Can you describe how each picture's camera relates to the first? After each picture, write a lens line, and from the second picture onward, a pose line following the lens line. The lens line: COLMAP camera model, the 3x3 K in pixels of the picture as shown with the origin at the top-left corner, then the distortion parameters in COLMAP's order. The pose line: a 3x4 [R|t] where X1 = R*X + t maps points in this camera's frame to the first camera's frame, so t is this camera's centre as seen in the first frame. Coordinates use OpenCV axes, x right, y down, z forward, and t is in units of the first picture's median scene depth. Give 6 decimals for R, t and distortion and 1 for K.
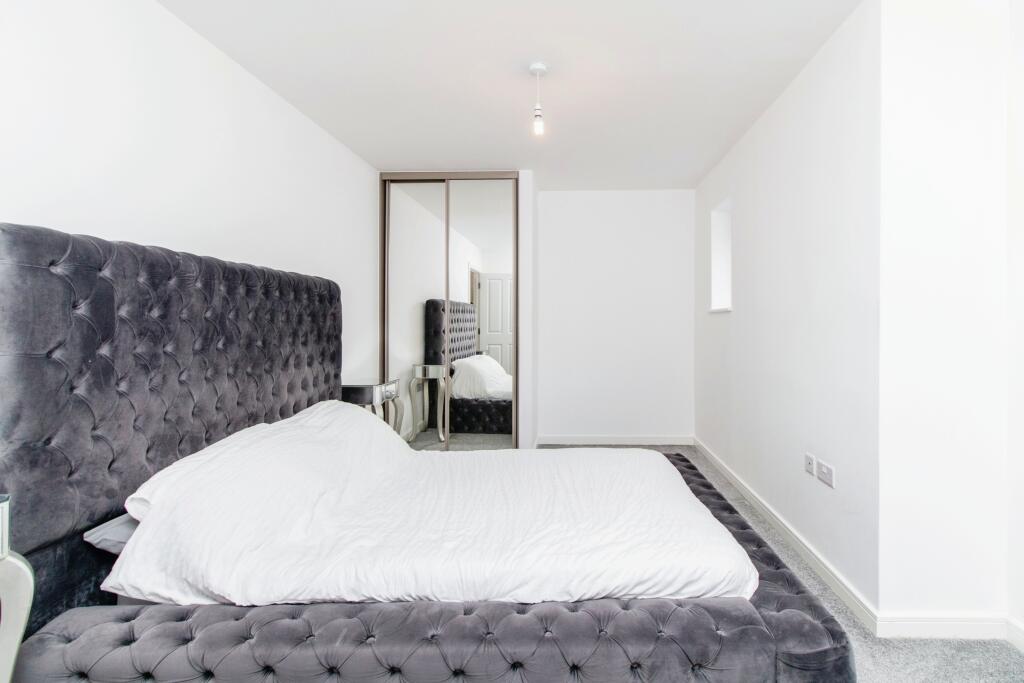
lens RADIAL K [[501.4, 0, 505.3], [0, 501.4, 323.9], [0, 0, 1]] dist [-0.000313, -0.000461]
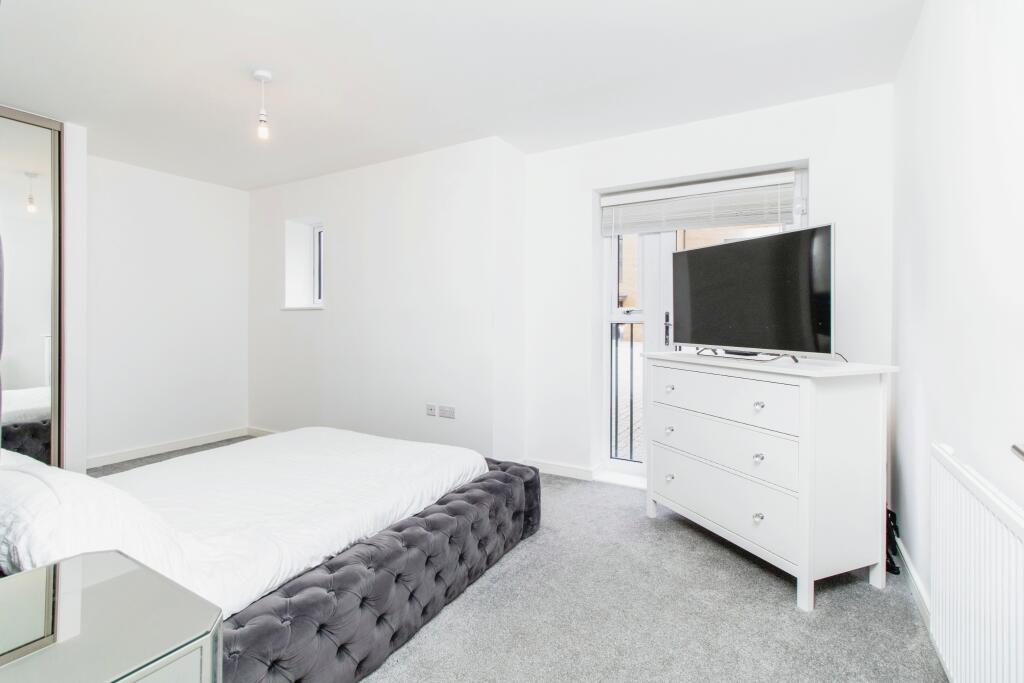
lens RADIAL K [[501.4, 0, 505.3], [0, 501.4, 323.9], [0, 0, 1]] dist [-0.000313, -0.000461]
pose [[0.484499, -0.006953, 0.874764, -0.609427], [0.000594, 0.999971, 0.007619, 0.002501], [-0.874792, -0.003171, 0.484489, 0.047174]]
